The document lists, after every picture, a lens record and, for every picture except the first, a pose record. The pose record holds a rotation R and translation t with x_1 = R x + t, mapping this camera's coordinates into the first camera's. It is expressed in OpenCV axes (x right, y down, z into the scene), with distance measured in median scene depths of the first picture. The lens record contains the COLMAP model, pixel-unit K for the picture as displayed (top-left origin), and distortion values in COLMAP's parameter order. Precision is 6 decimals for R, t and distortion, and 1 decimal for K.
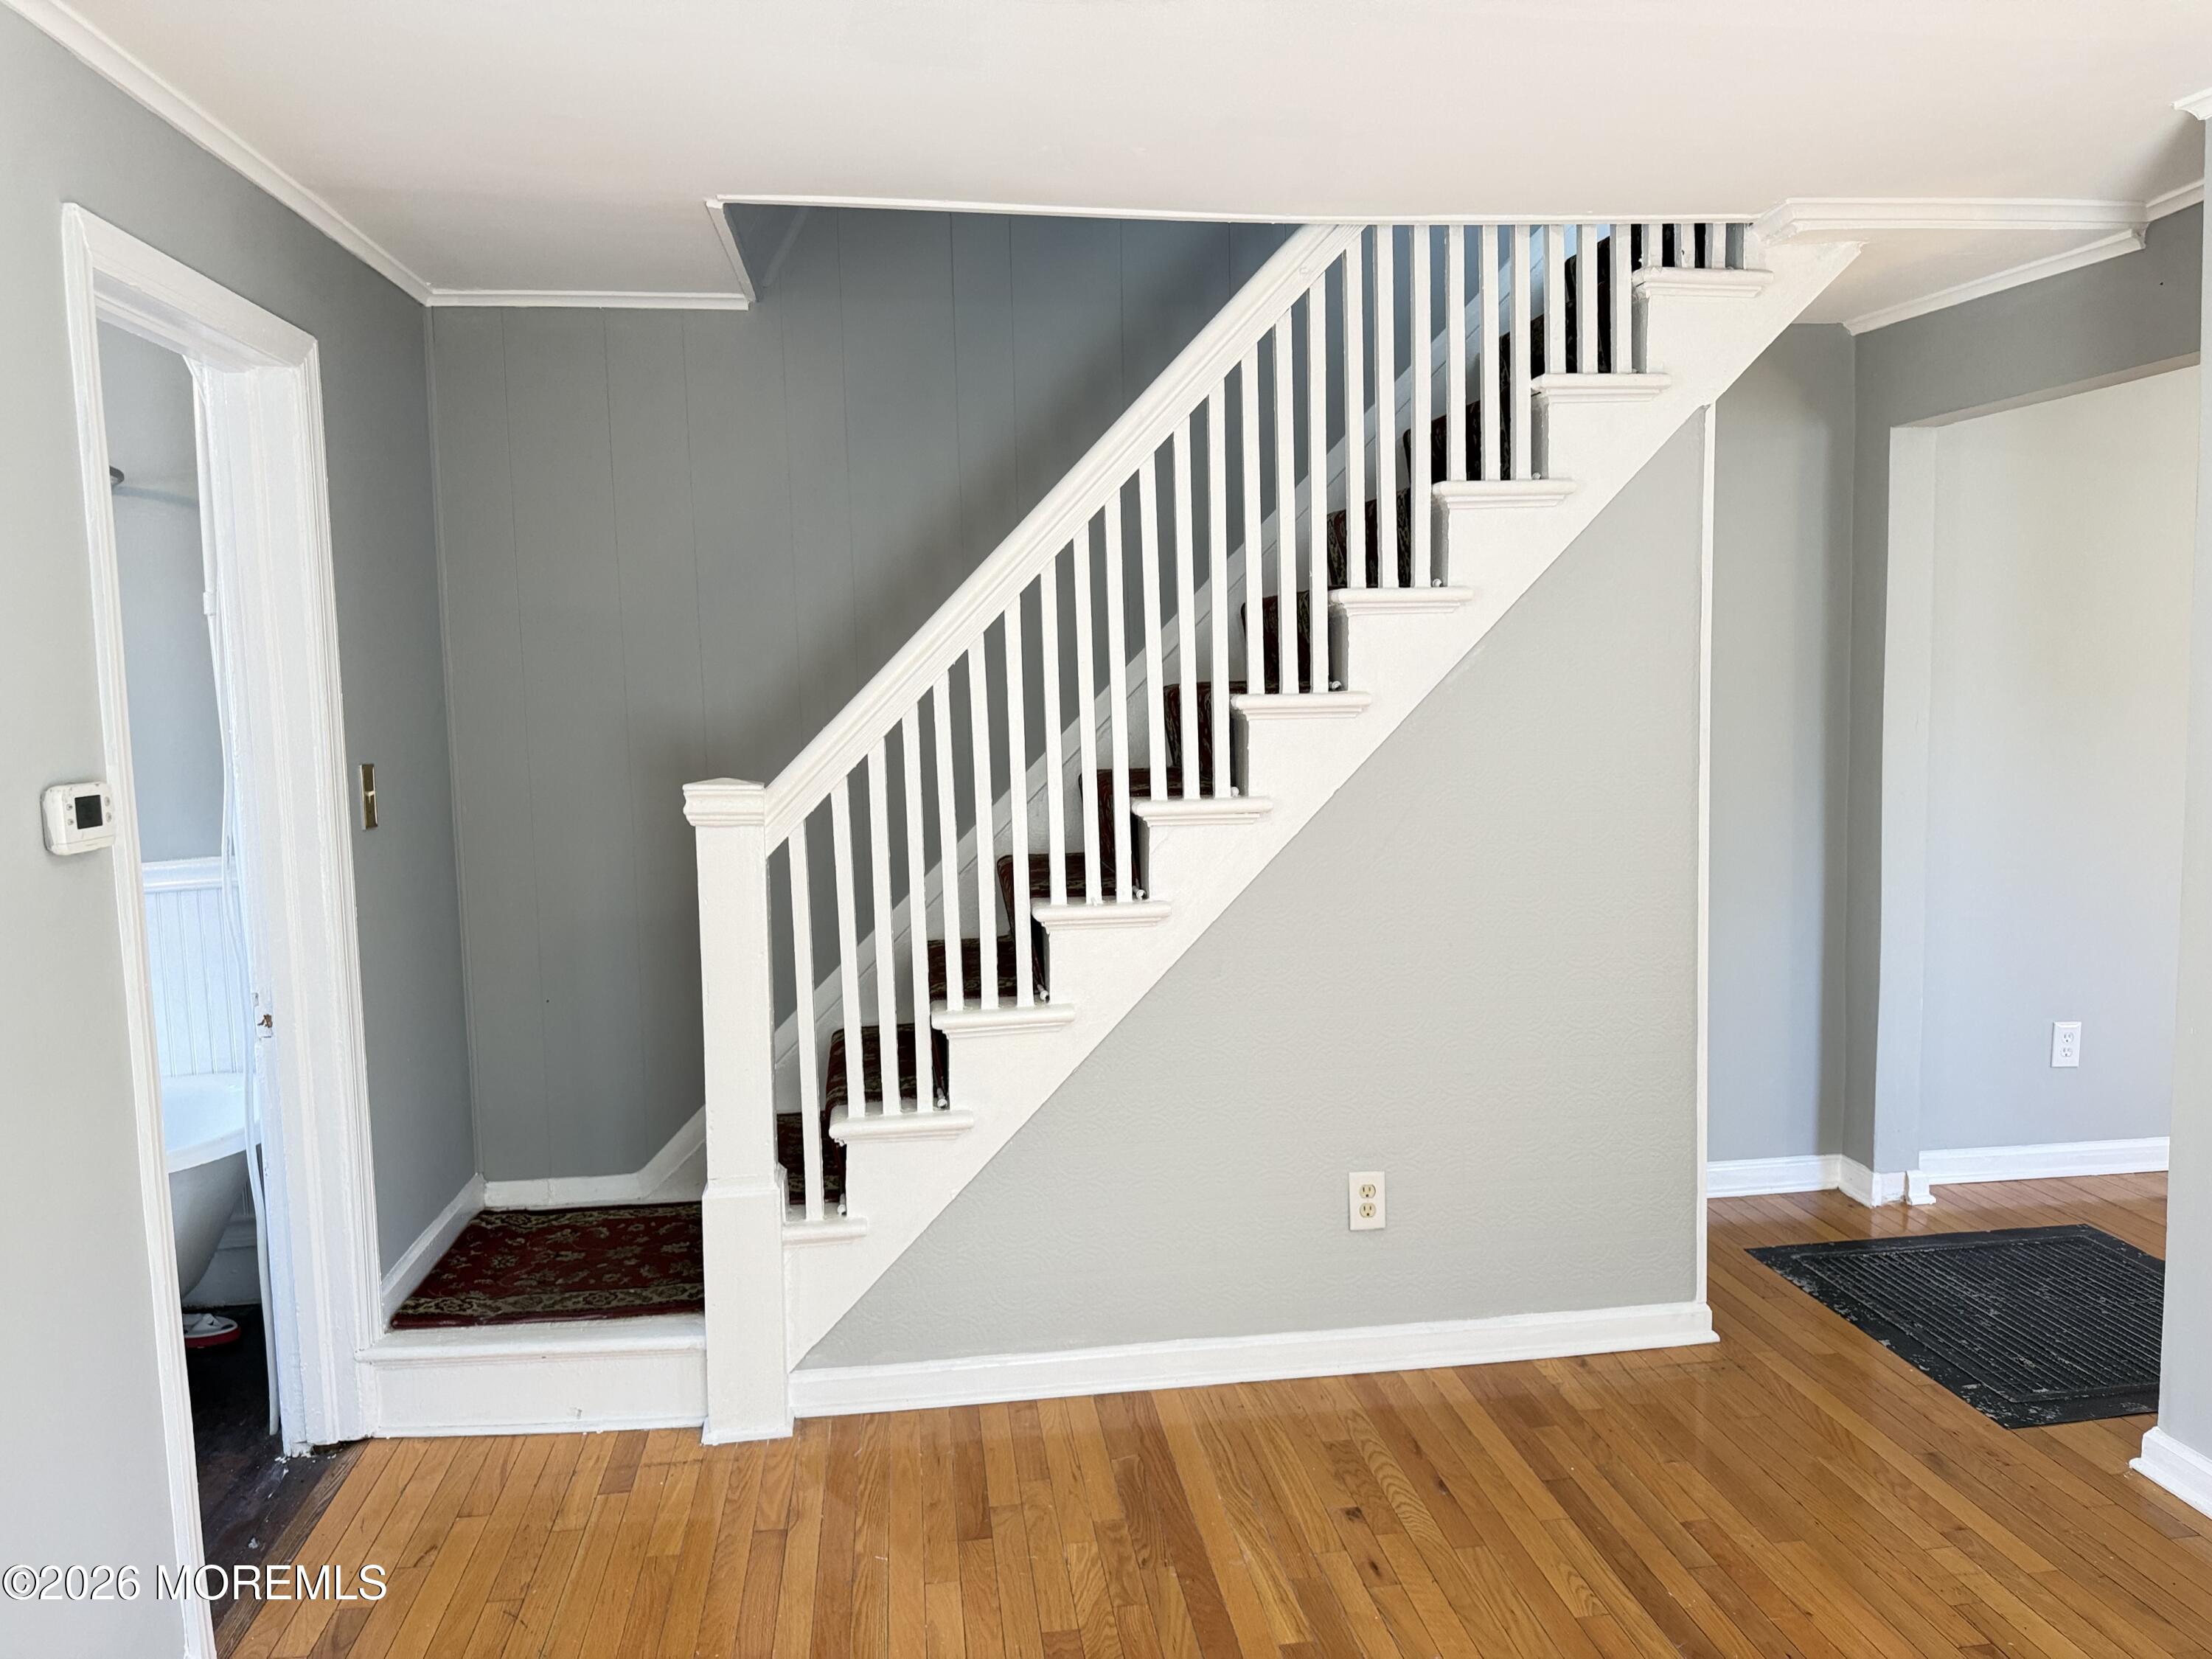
lens RADIAL K [[1565.3, 0, 1110.4], [0, 1565.3, 827.6], [0, 0, 1]] dist [0.009882, -0.002137]
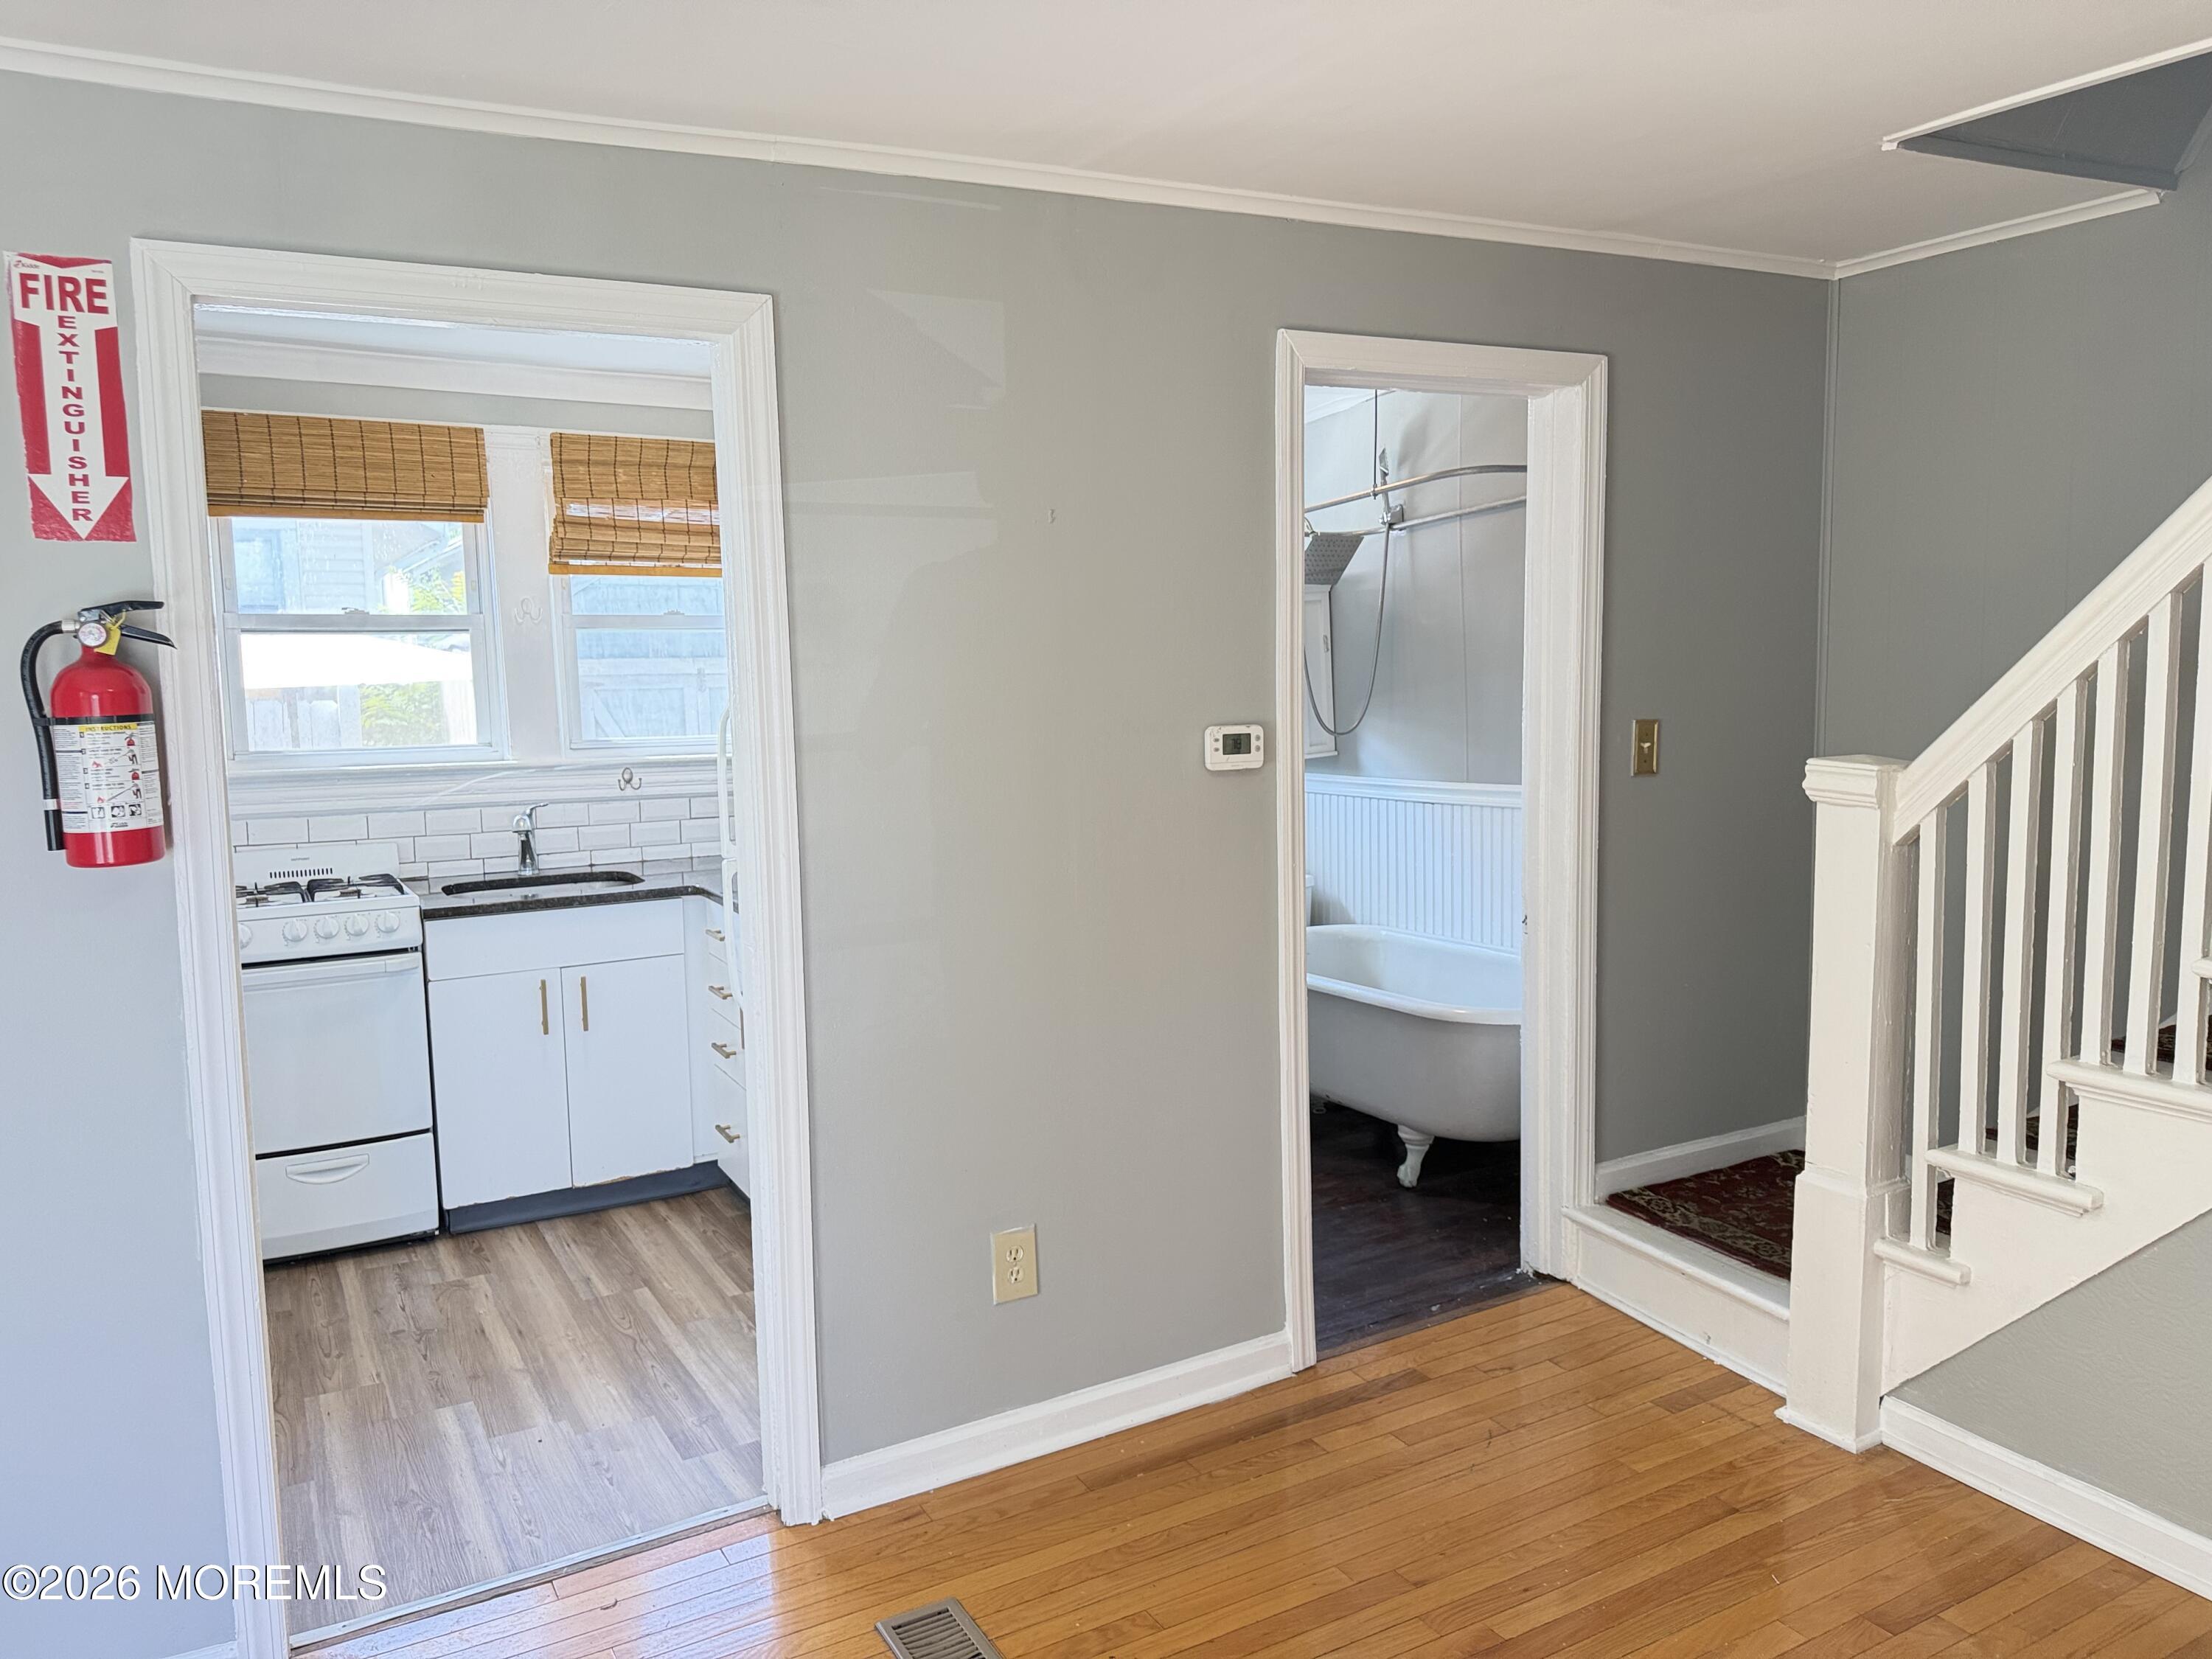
lens RADIAL K [[1565.3, 0, 1101.3], [0, 1565.3, 826.9], [0, 0, 1]] dist [0.009882, -0.002137]
pose [[0.366542, 0.118474, -0.922828, 0.464165], [-0.078288, 0.992269, 0.096293, -0.043431], [0.927102, 0.036950, 0.372984, 0.212243]]
